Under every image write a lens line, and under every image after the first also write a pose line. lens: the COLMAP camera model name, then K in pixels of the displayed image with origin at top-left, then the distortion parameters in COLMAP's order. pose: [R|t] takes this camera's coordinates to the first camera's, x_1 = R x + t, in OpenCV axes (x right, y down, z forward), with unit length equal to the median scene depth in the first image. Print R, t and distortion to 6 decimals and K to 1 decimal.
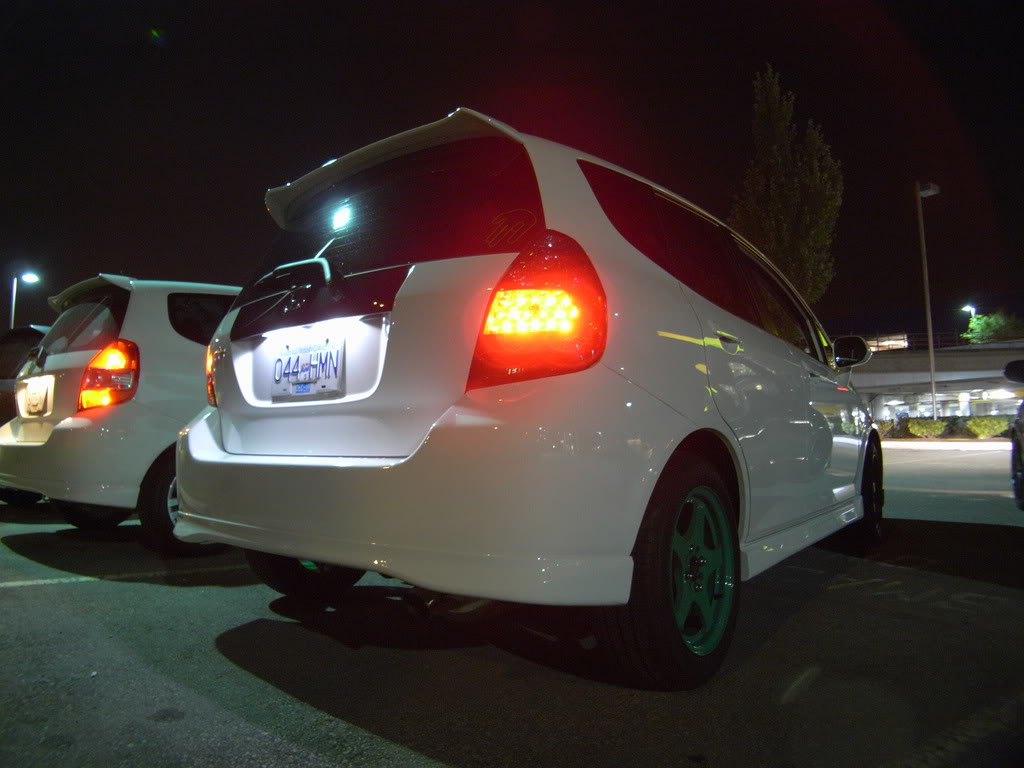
lens RADIAL K [[673.5, 0, 492.0], [0, 673.5, 381.4], [0, 0, 1]] dist [-0.084785, 0.007113]
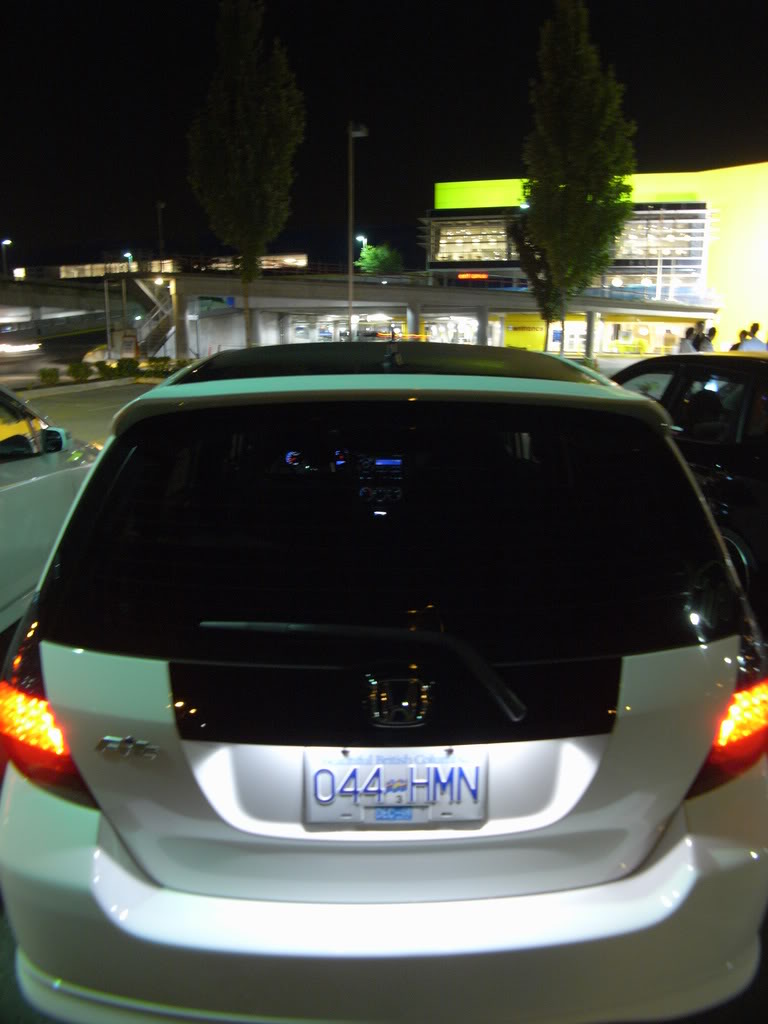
lens RADIAL K [[673.5, 0, 393.6], [0, 673.5, 490.6], [0, 0, 1]] dist [-0.084785, 0.007113]
pose [[0.755291, -0.124875, 0.643383, -0.066643], [-0.075215, 0.958679, 0.274368, -0.047294], [-0.651059, -0.255619, 0.714689, 0.063648]]
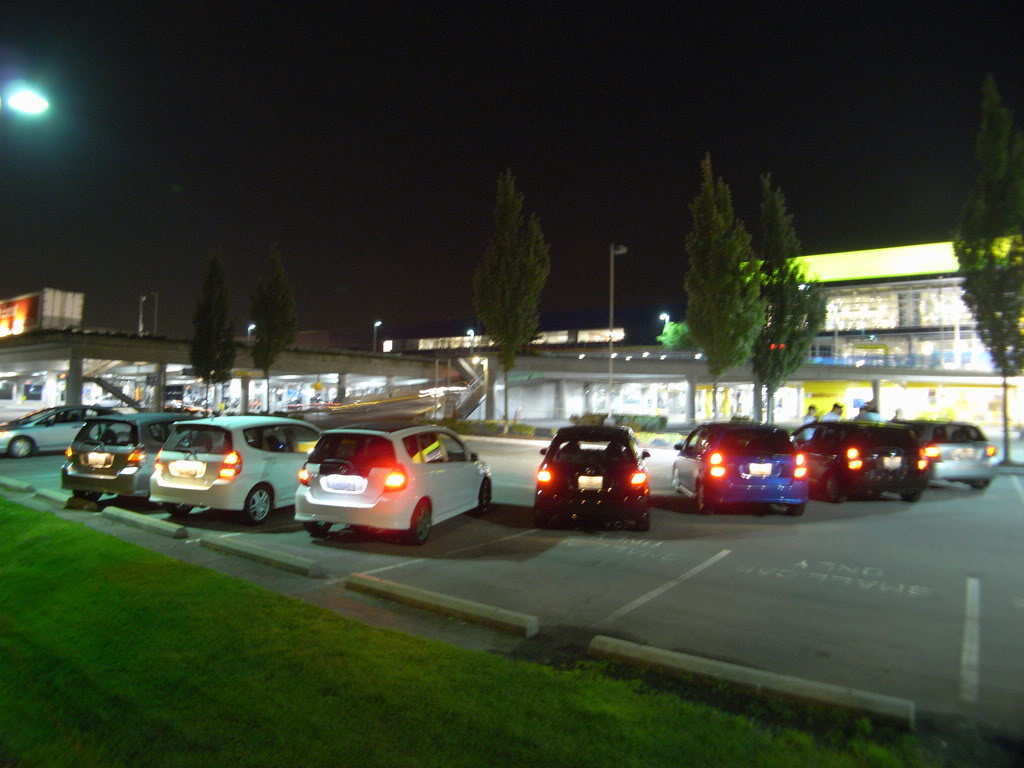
lens RADIAL K [[673.5, 0, 507.3], [0, 673.5, 377.9], [0, 0, 1]] dist [-0.084785, 0.007113]
pose [[0.927725, 0.038469, 0.371277, -0.101622], [-0.058892, 0.997302, 0.043824, -0.107149], [-0.368589, -0.062522, 0.927488, -0.386814]]
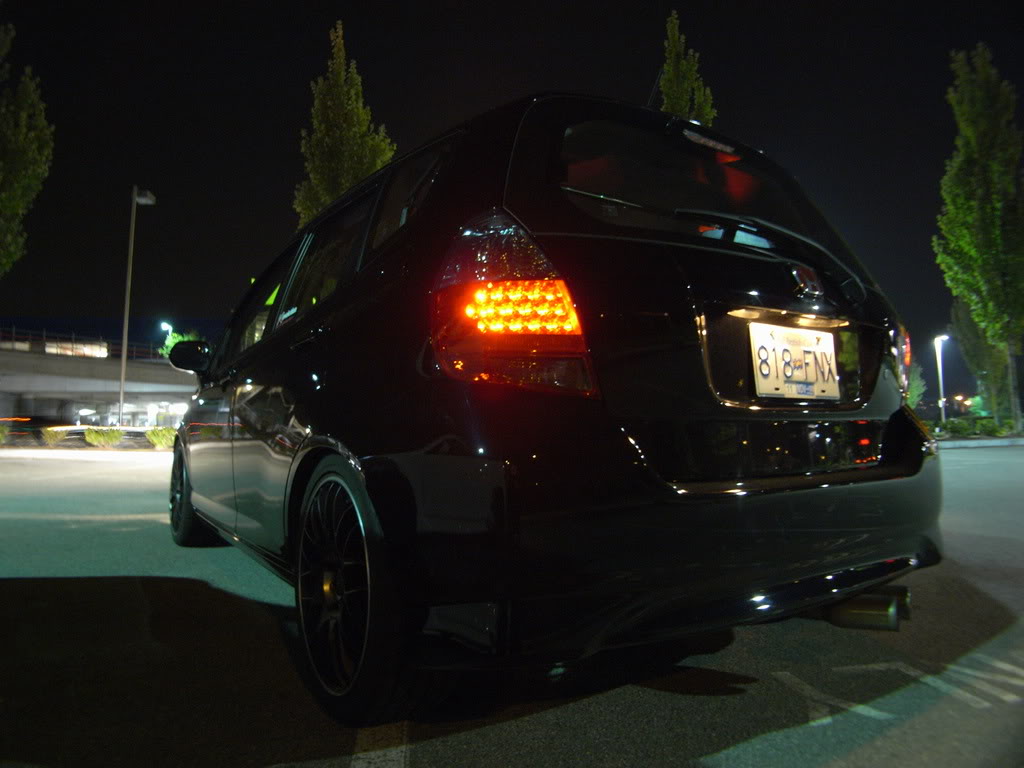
lens RADIAL K [[673.5, 0, 492.7], [0, 673.5, 358.6], [0, 0, 1]] dist [-0.084785, 0.007113]
pose [[0.447844, 0.117037, 0.886419, 0.076110], [-0.073363, 0.992863, -0.094026, 0.007916], [-0.891097, -0.022922, 0.453234, 0.084245]]
